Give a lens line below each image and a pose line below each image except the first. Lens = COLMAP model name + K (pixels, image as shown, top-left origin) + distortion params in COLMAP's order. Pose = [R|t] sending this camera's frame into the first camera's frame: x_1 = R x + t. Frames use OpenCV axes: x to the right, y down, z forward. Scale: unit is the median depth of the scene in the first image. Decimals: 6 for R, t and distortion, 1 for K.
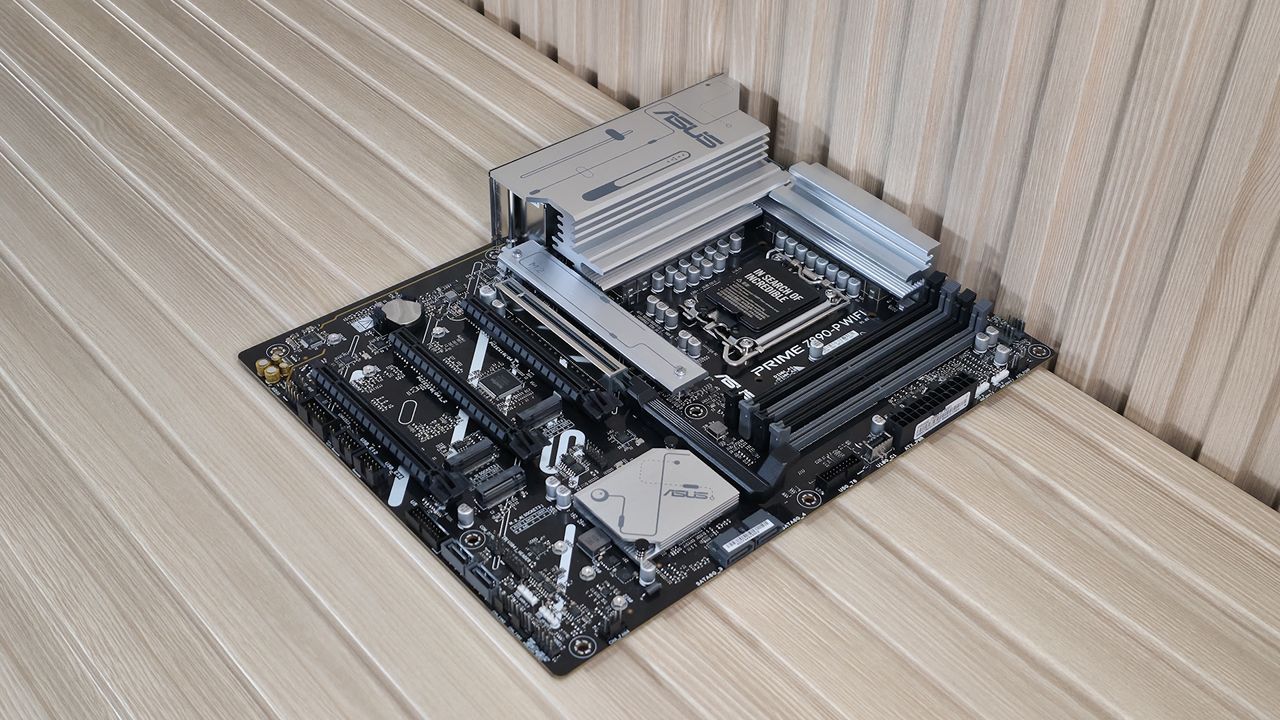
lens RADIAL K [[1486.1, 0, 640.0], [0, 1486.1, 360.0], [0, 0, 1]] dist [0.084969, -0.046153]
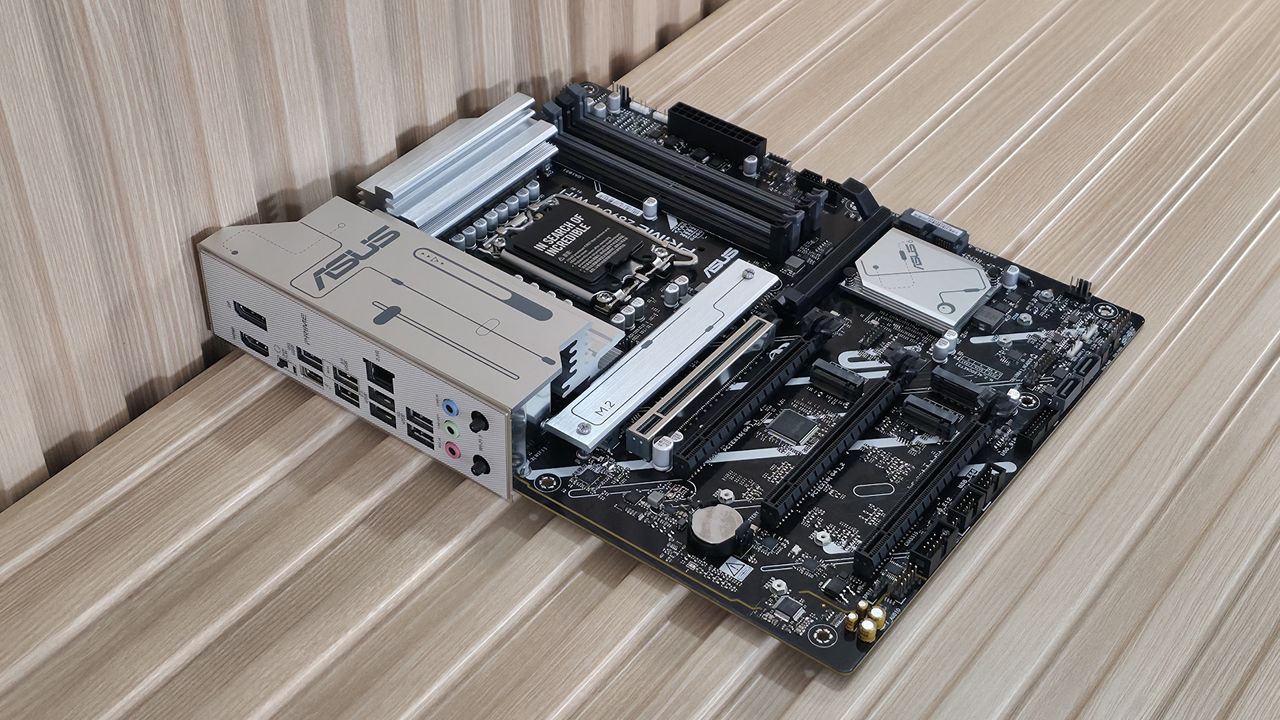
lens RADIAL K [[1842.7, 0, 701.0], [0, 1842.7, 360.7], [0, 0, 1]] dist [0.091289, -0.033623]
pose [[-0.241550, -0.663517, 0.708096, -0.808433], [0.594508, 0.475537, 0.648402, -0.723381], [-0.766951, 0.577590, 0.279600, 0.721281]]
